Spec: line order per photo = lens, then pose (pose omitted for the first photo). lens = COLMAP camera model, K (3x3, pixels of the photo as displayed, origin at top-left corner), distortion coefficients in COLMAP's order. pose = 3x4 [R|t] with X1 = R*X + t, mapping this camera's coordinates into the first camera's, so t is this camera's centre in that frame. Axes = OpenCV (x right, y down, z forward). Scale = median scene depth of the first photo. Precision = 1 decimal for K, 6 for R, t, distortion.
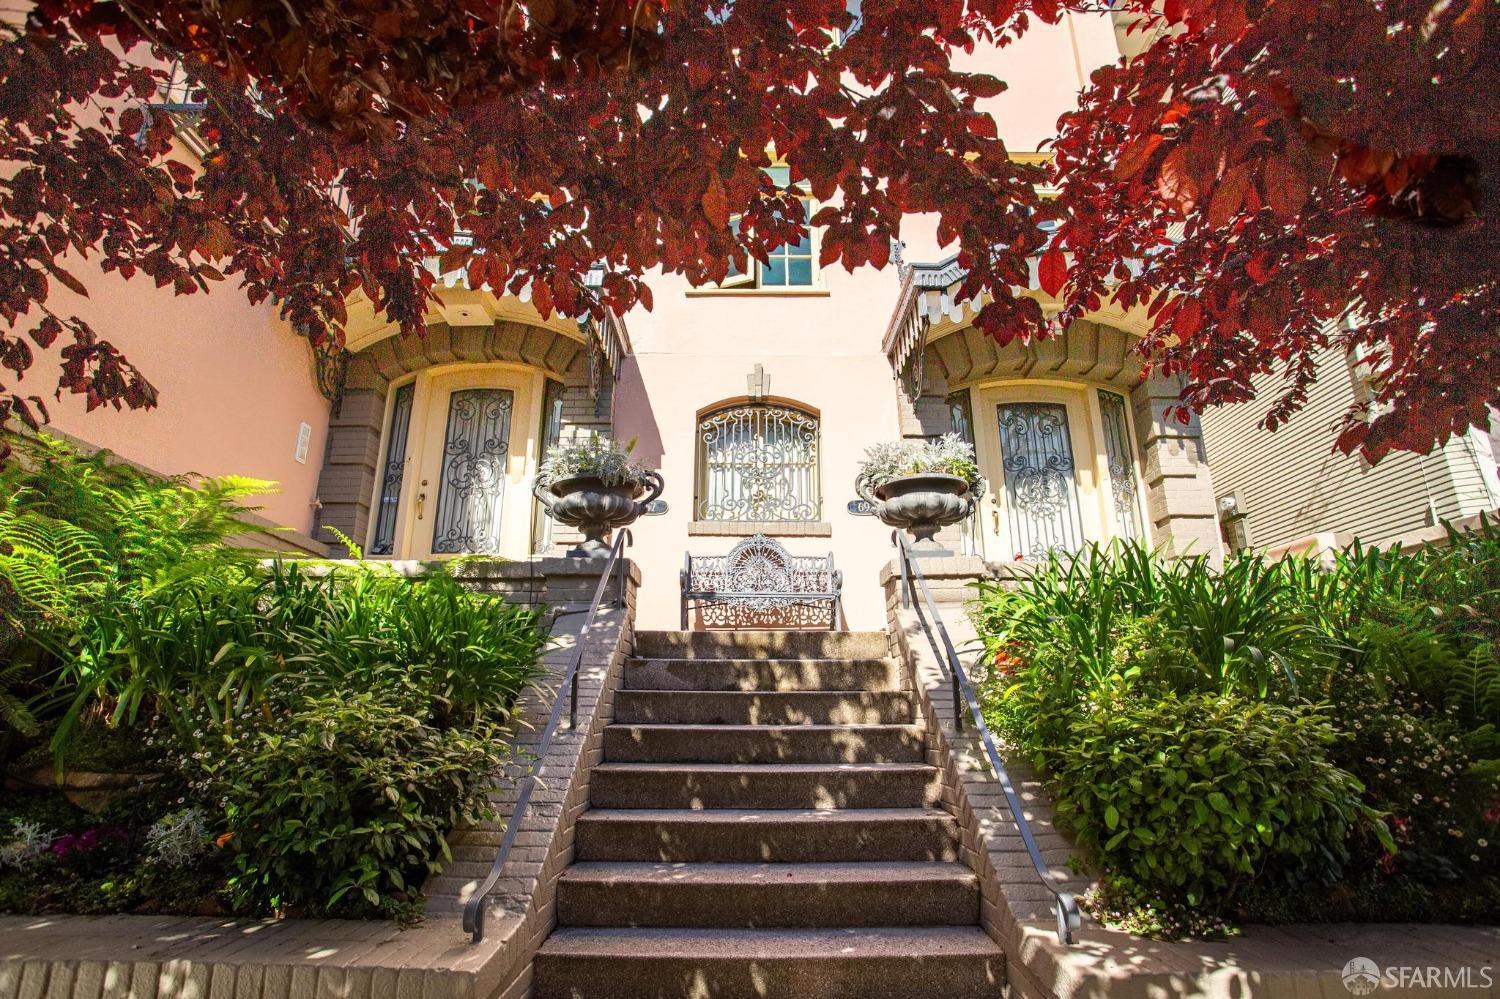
lens RADIAL K [[724.1, 0, 750.0], [0, 724.1, 499.5], [0, 0, 1]] dist [-0.119259, 0.109662]
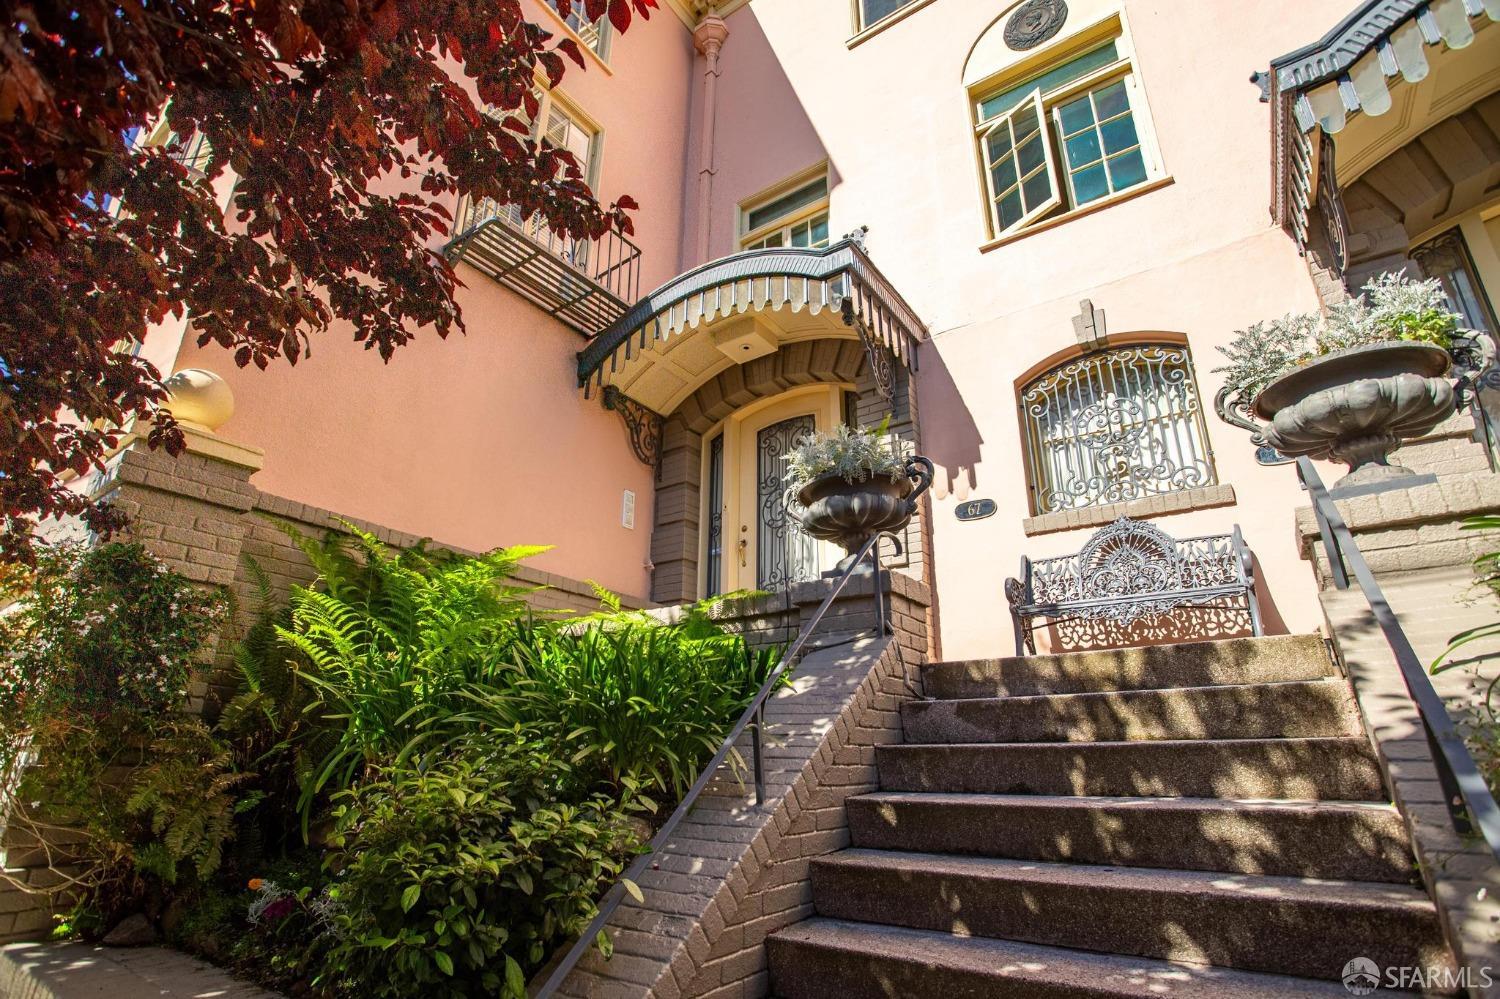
lens RADIAL K [[731.4, 0, 750.0], [0, 731.4, 499.5], [0, 0, 1]] dist [-0.046251, 0.016431]
pose [[0.826476, -0.187902, -0.530689, 0.097511], [0.159103, 0.982186, -0.099983, 0.044232], [0.540022, -0.001801, 0.841649, 0.188695]]
